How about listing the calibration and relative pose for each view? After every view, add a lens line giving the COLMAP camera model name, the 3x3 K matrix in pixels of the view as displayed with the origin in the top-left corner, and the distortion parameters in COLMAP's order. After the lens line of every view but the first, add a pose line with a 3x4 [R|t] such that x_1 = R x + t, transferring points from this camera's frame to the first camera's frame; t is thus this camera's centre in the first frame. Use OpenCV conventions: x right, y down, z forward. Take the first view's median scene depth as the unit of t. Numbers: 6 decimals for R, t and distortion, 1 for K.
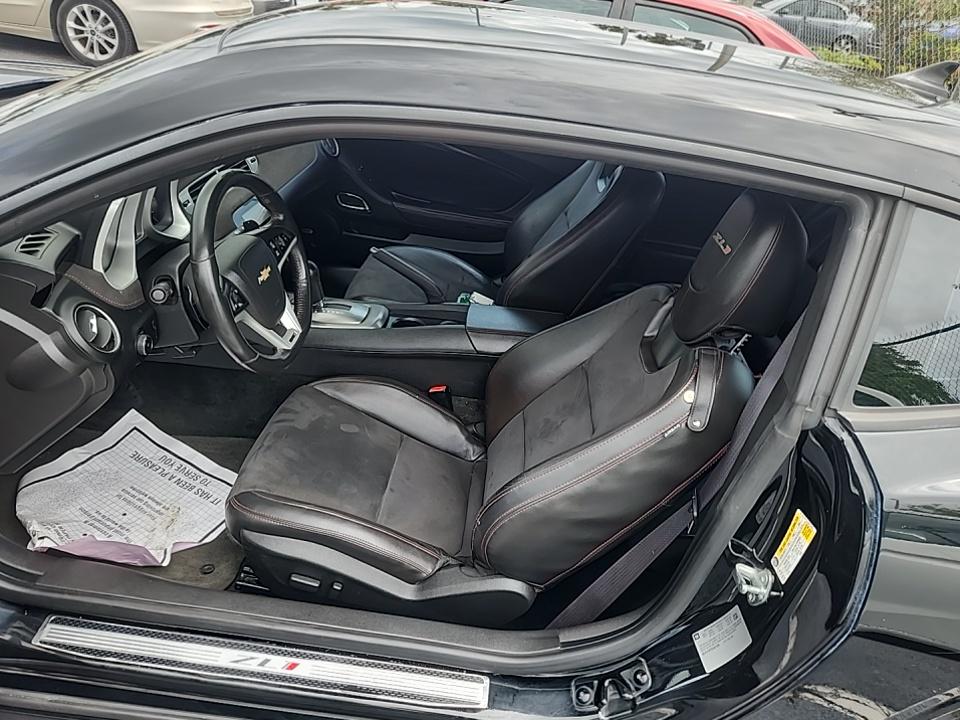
lens RADIAL K [[644.2, 0, 476.6], [0, 644.2, 360.4], [0, 0, 1]] dist [0.038580, -0.026161]
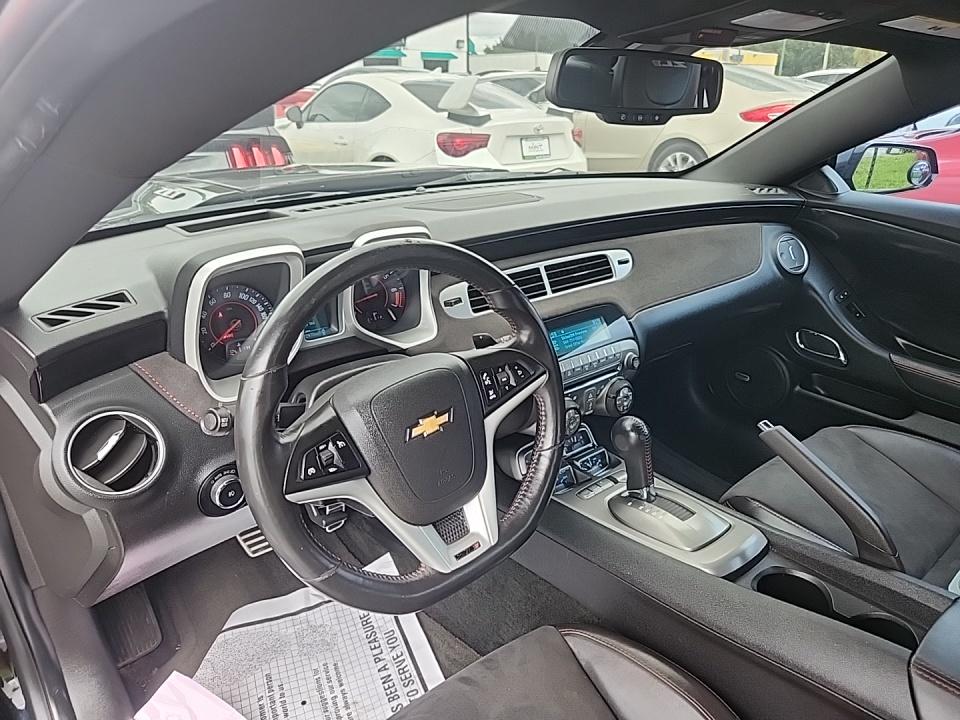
lens RADIAL K [[644.2, 0, 478.8], [0, 644.2, 356.3], [0, 0, 1]] dist [0.038580, -0.026161]
pose [[0.678009, 0.150455, -0.719491, 0.065510], [-0.296999, 0.951443, -0.080916, -0.118128], [0.672380, 0.268550, 0.689772, 0.474744]]
